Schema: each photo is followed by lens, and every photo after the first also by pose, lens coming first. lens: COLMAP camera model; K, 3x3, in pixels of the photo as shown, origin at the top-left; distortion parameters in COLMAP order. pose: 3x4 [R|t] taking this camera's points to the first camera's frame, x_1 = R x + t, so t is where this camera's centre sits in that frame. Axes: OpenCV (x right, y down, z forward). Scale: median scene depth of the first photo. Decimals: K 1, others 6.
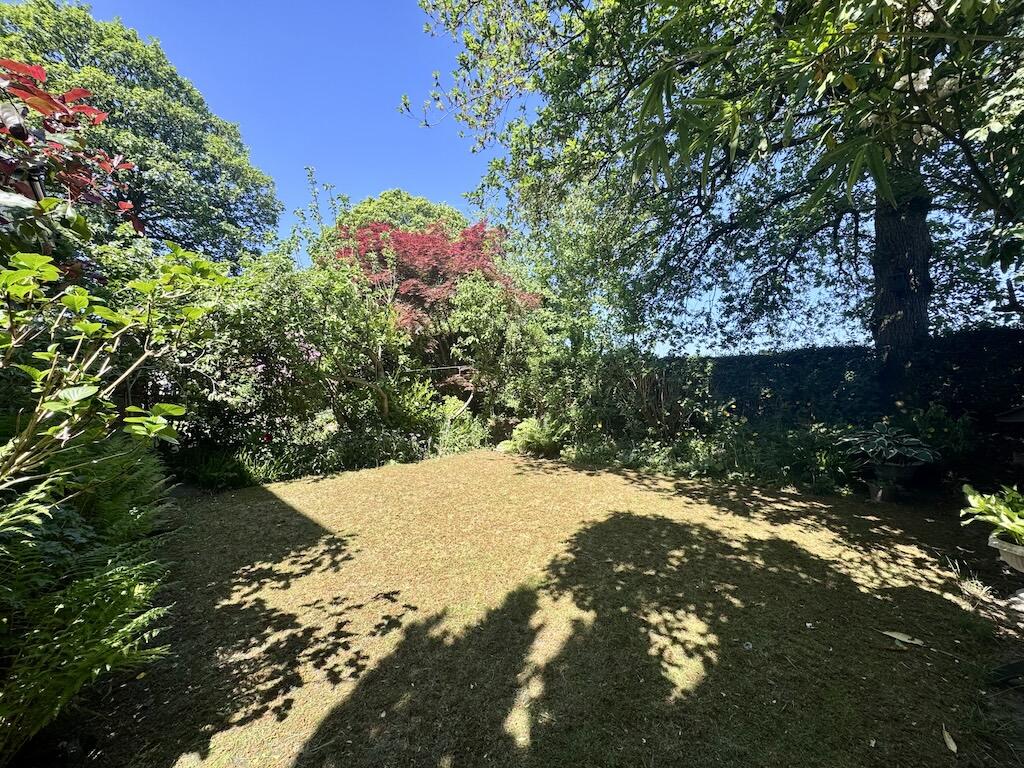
lens RADIAL K [[421.7, 0, 512.0], [0, 421.7, 384.0], [0, 0, 1]] dist [-0.001477, 0.000212]
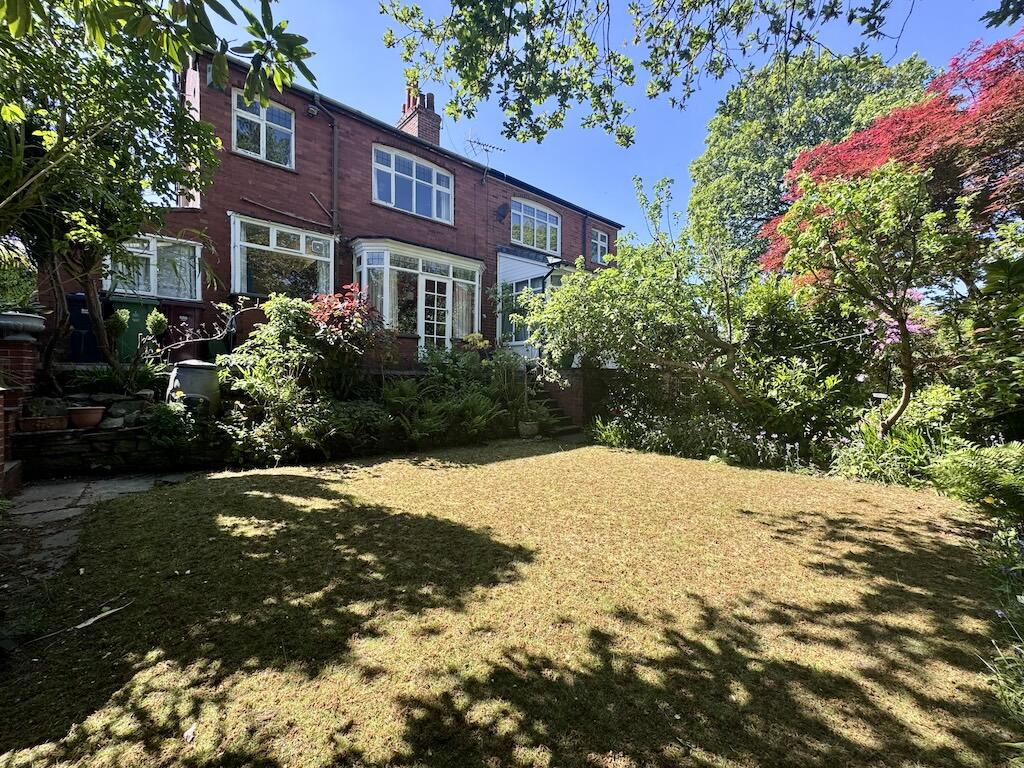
lens RADIAL K [[399.1, 0, 505.0], [0, 399.1, 382.2], [0, 0, 1]] dist [-0.000289, 0.000094]
pose [[-0.069485, 0.011188, -0.997520, 1.650010], [0.010396, 0.999891, 0.010491, 0.046622], [0.997529, -0.009641, -0.069594, 1.860367]]
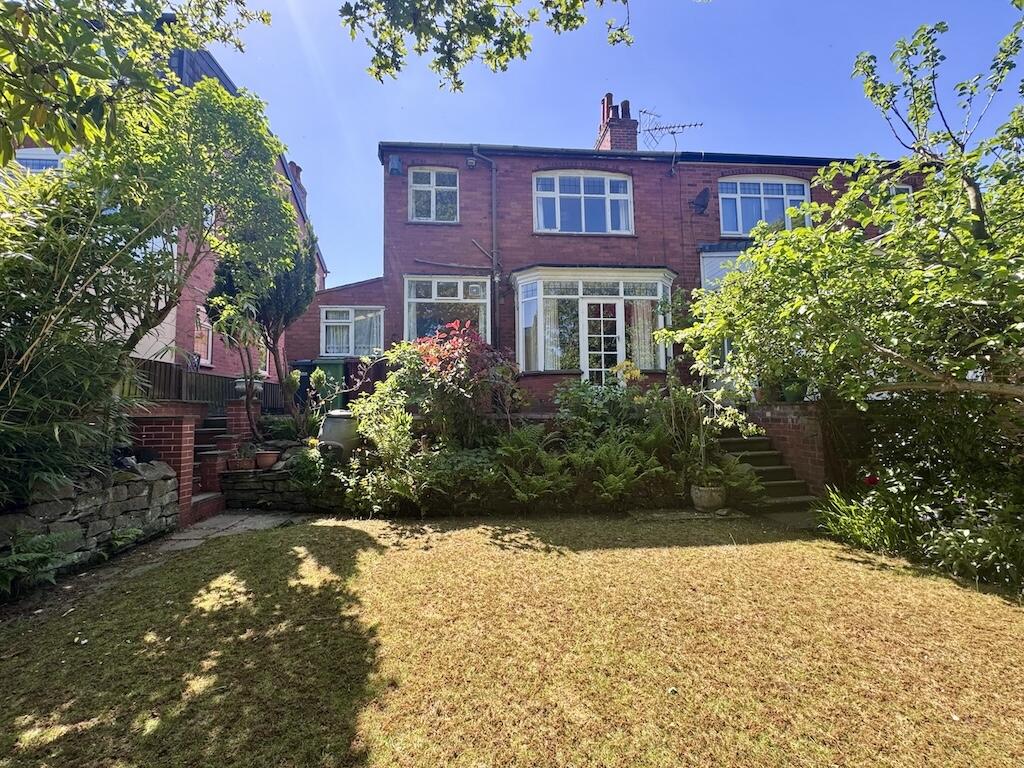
lens RADIAL K [[421.7, 0, 512.0], [0, 421.7, 384.0], [0, 0, 1]] dist [-0.001477, 0.000212]
pose [[-0.633692, -0.052265, -0.771818, 0.837458], [0.027407, 0.995572, -0.089919, 0.030612], [0.773100, -0.078134, -0.629453, 2.489262]]
